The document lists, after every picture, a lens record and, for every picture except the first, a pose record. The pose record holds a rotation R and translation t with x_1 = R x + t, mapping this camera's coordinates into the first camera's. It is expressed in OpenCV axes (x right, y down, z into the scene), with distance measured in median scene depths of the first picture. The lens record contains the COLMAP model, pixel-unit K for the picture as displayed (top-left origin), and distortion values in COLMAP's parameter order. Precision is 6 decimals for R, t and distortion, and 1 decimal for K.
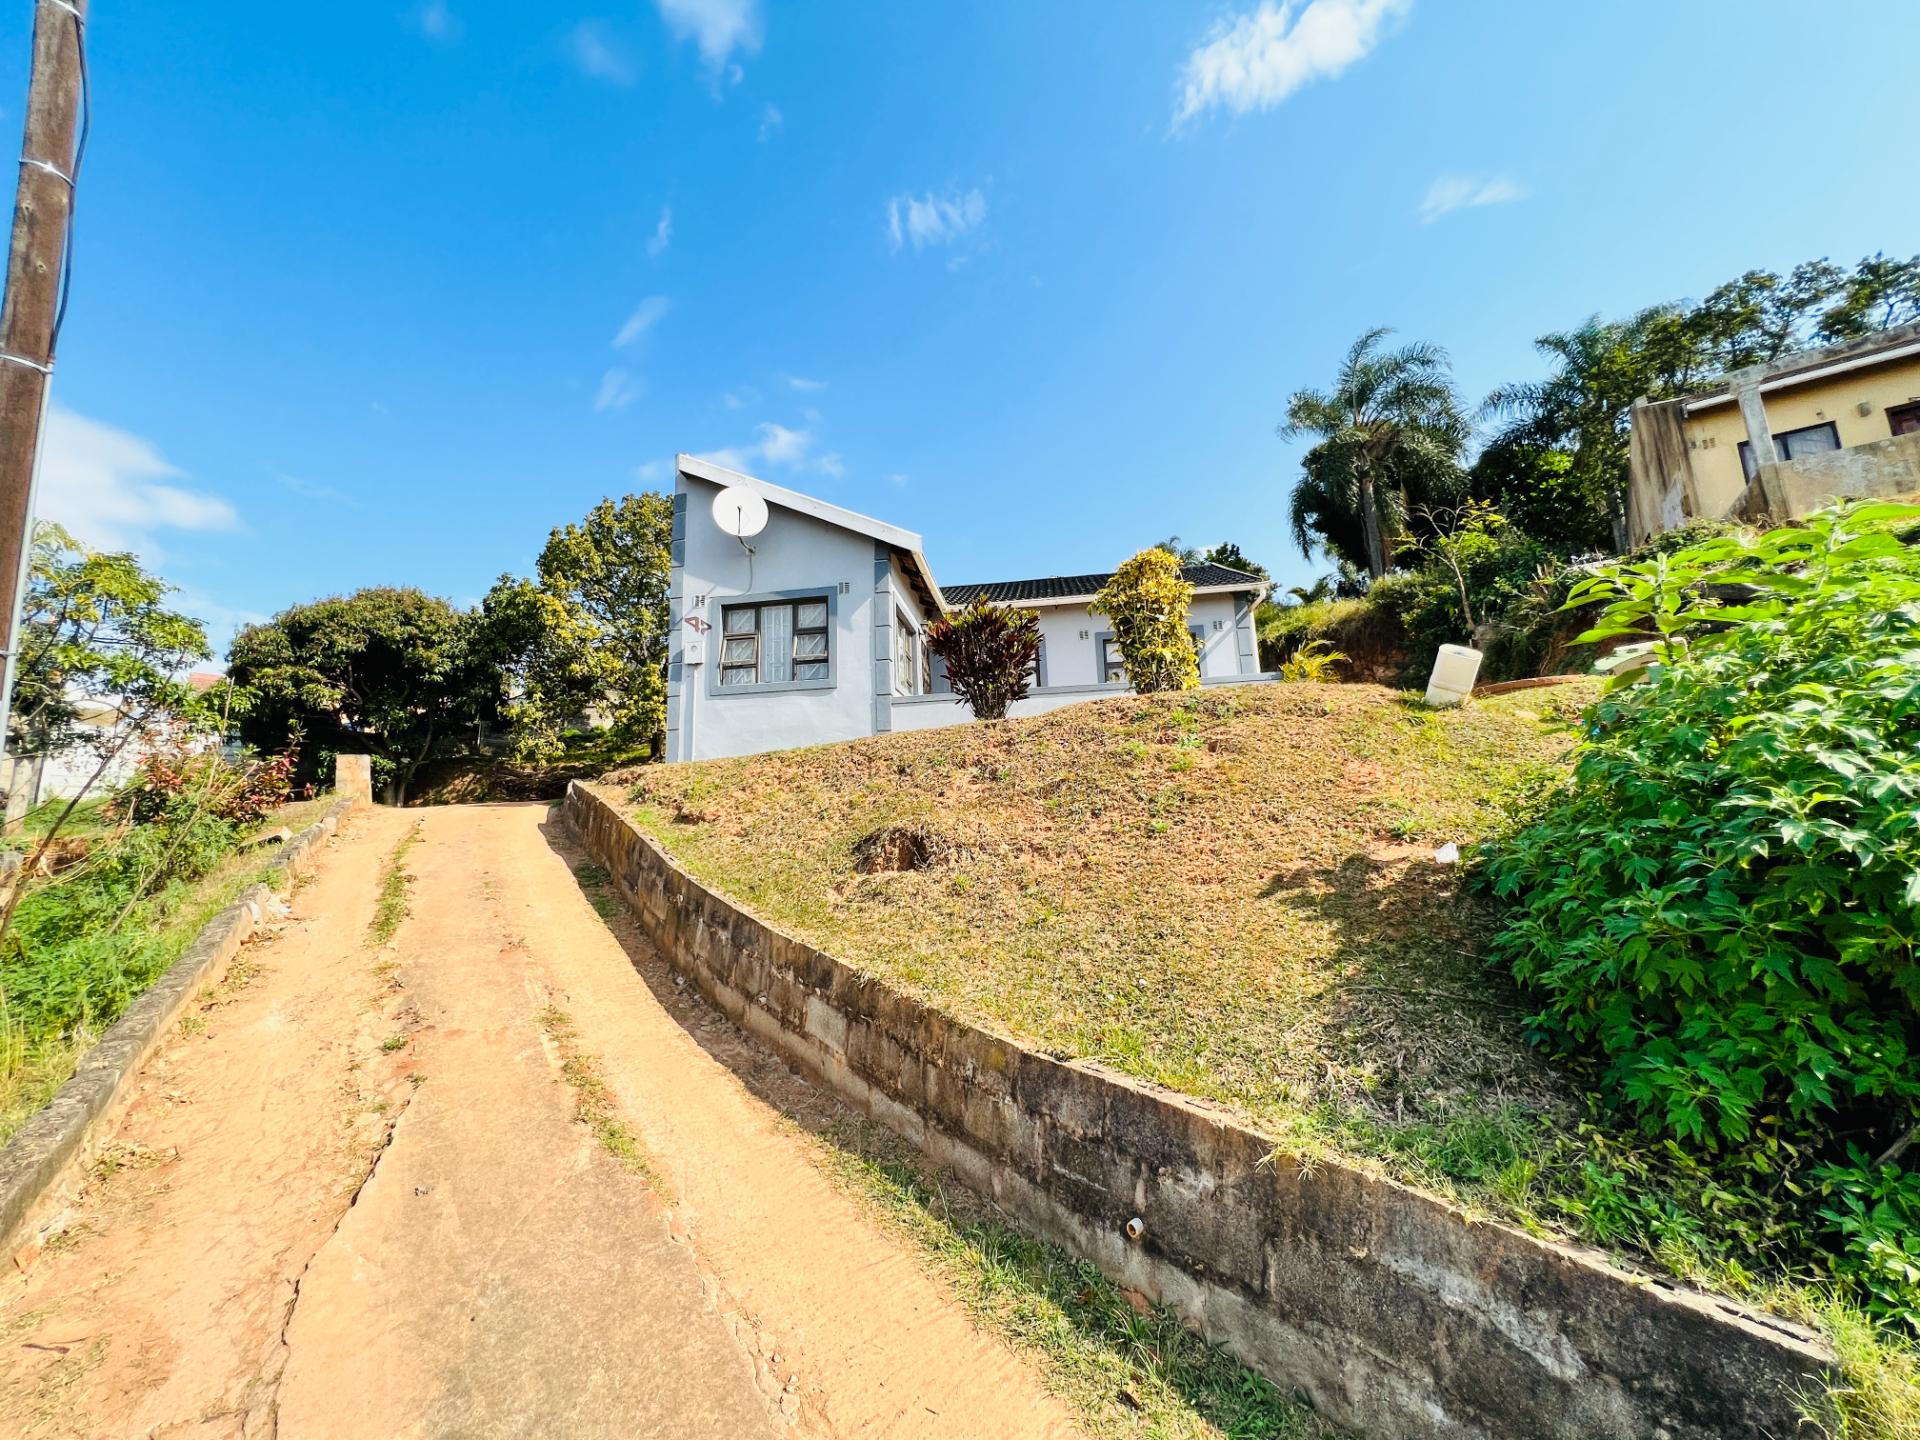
lens RADIAL K [[770.4, 0, 956.7], [0, 770.4, 717.8], [0, 0, 1]] dist [-0.001950, 0.000788]
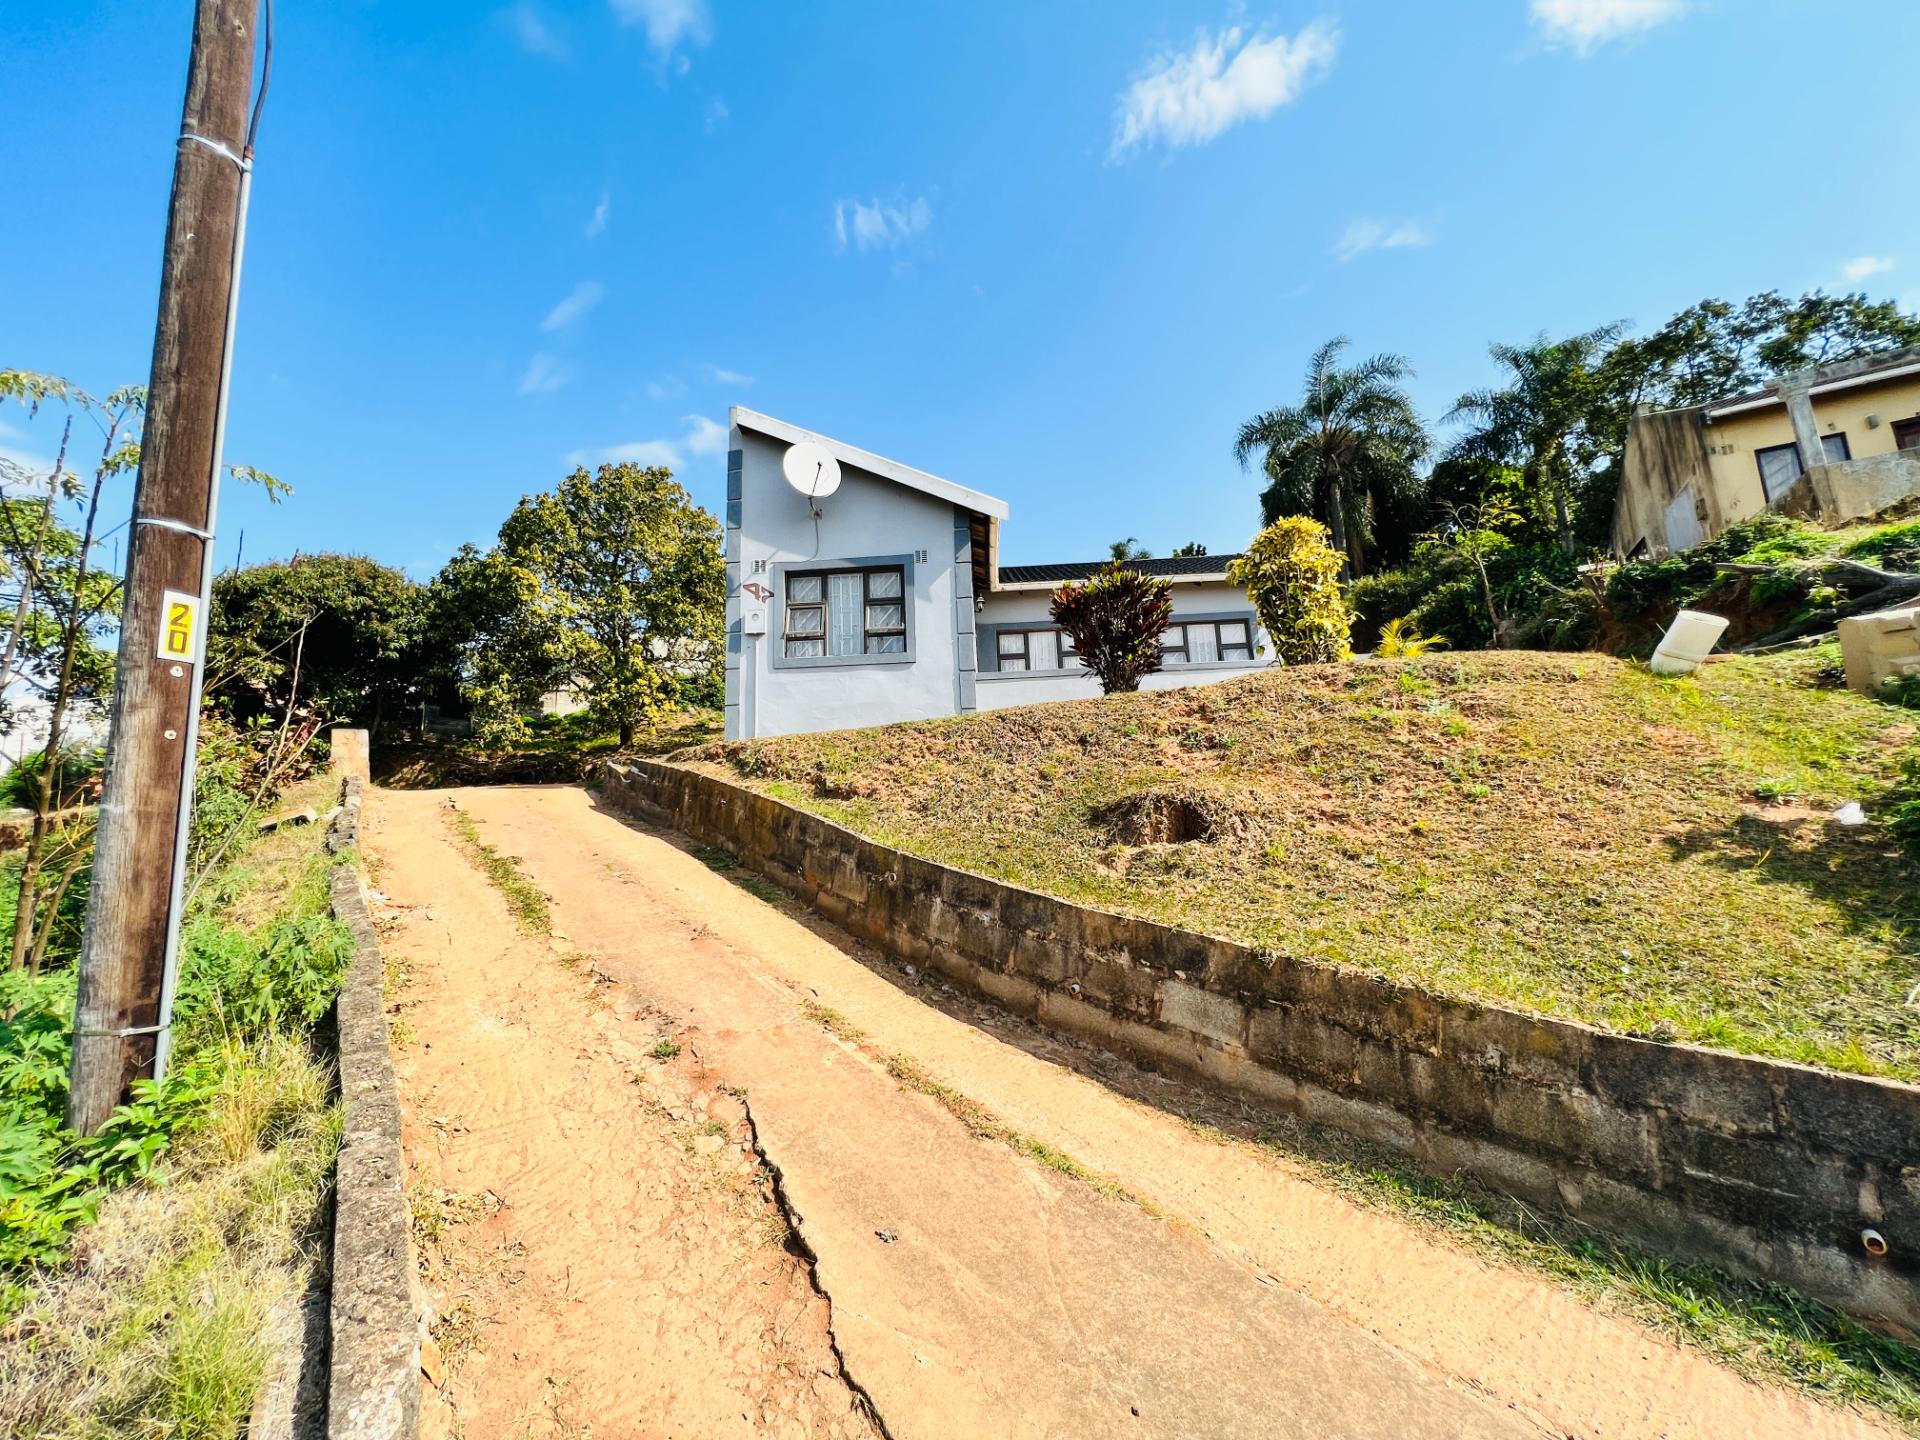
lens RADIAL K [[770.4, 0, 956.7], [0, 770.4, 717.8], [0, 0, 1]] dist [-0.001950, 0.000788]
pose [[0.995558, 0.013595, 0.093165, -0.184167], [-0.013702, 0.999906, 0.000509, 0.026134], [-0.093149, -0.001784, 0.995651, 0.061343]]
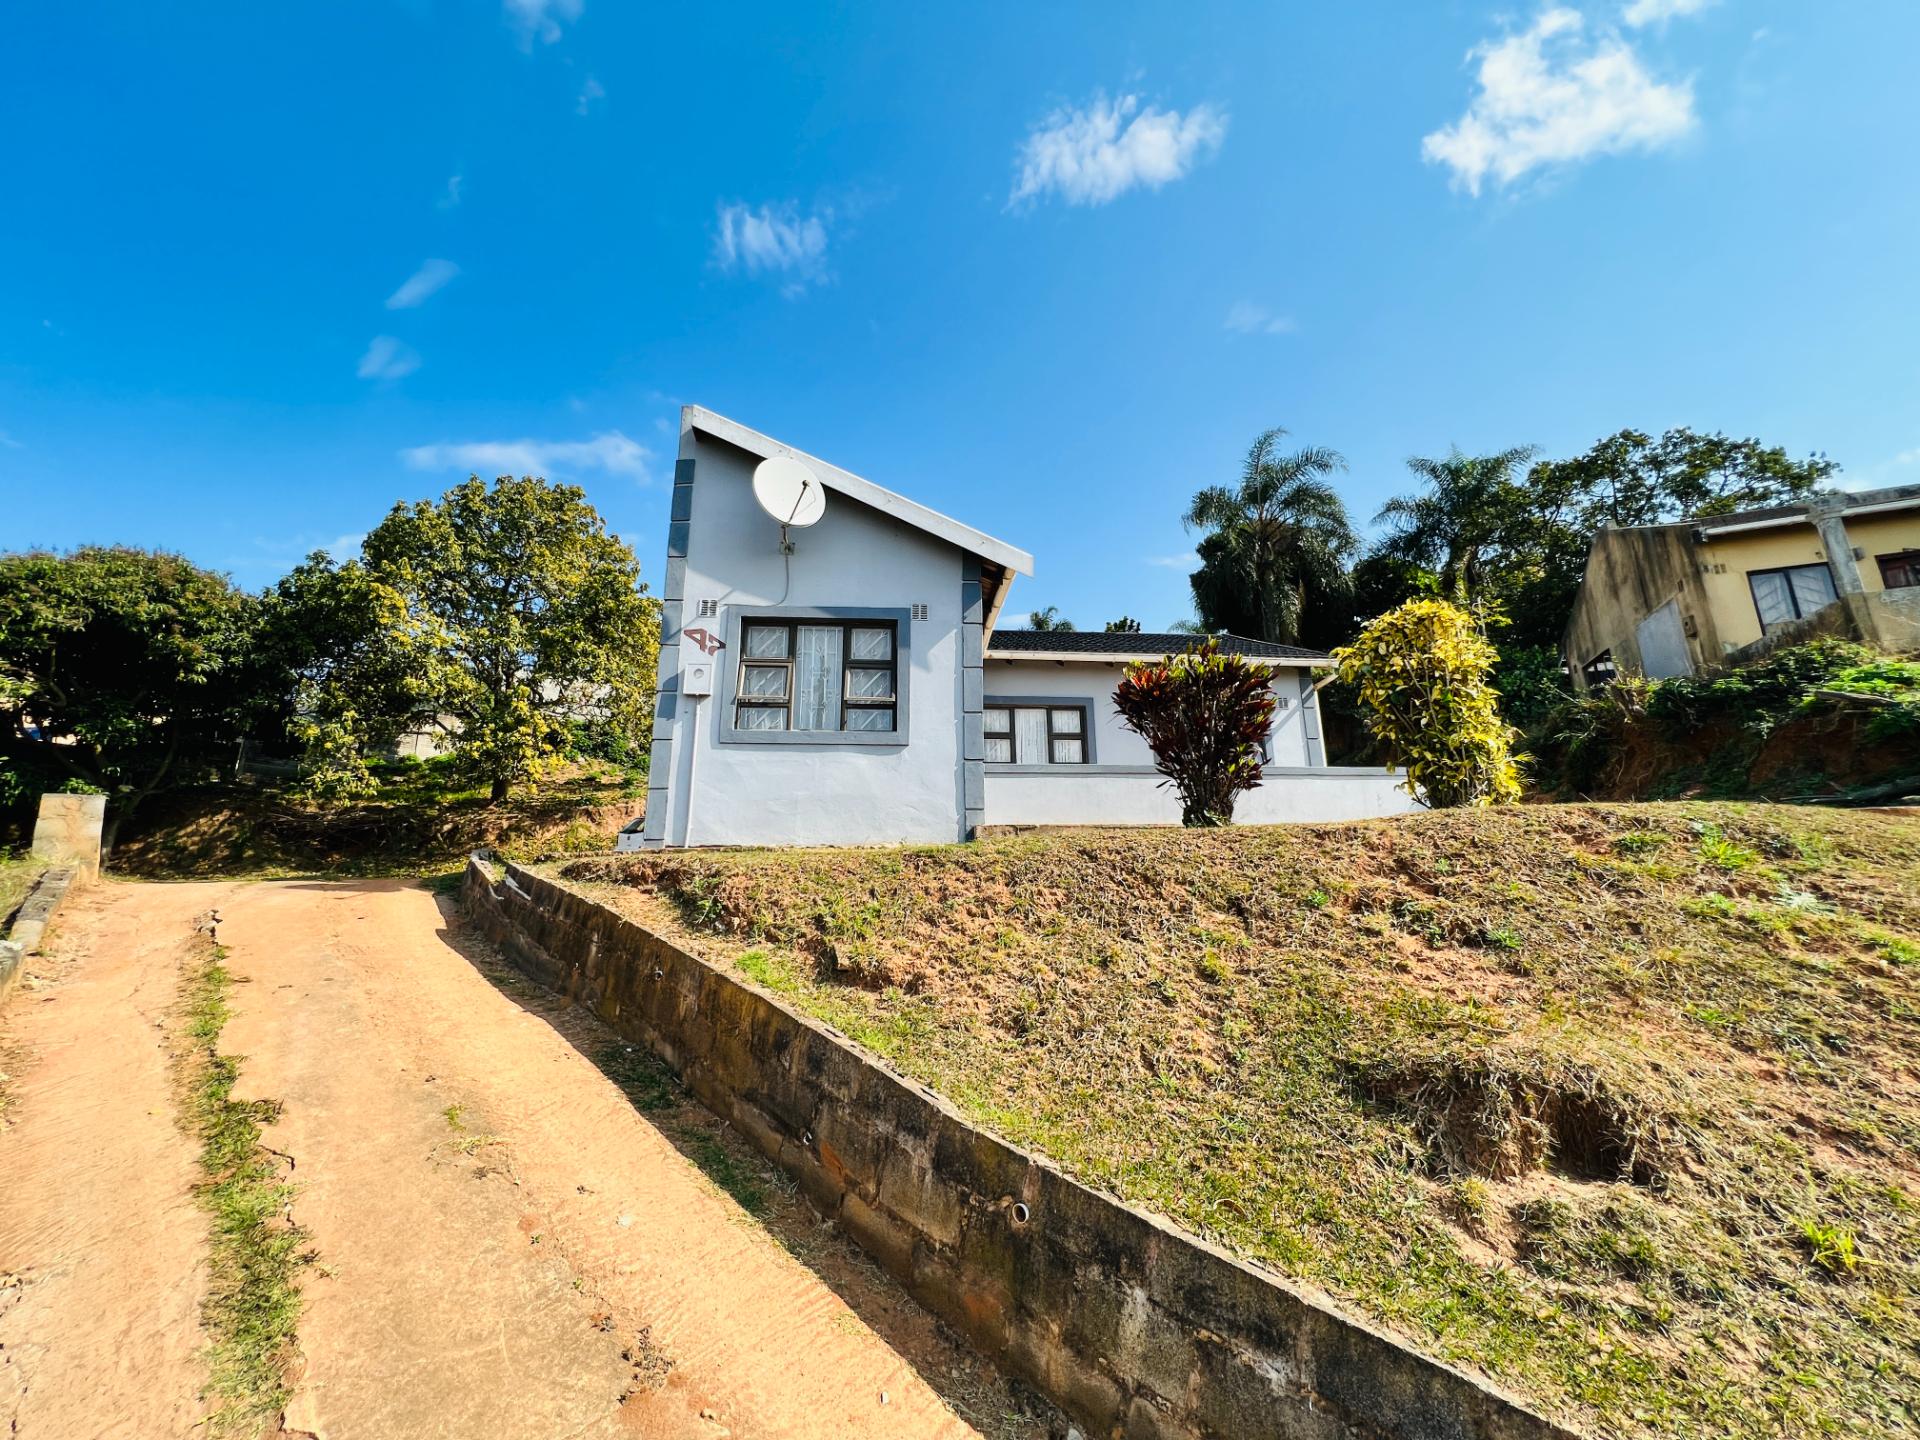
lens RADIAL K [[770.4, 0, 956.7], [0, 770.4, 717.8], [0, 0, 1]] dist [-0.001950, 0.000788]
pose [[0.972951, 0.081482, 0.216166, -0.258745], [-0.065967, 0.994764, -0.078056, -0.010781], [-0.221394, 0.061685, 0.973231, 0.268571]]
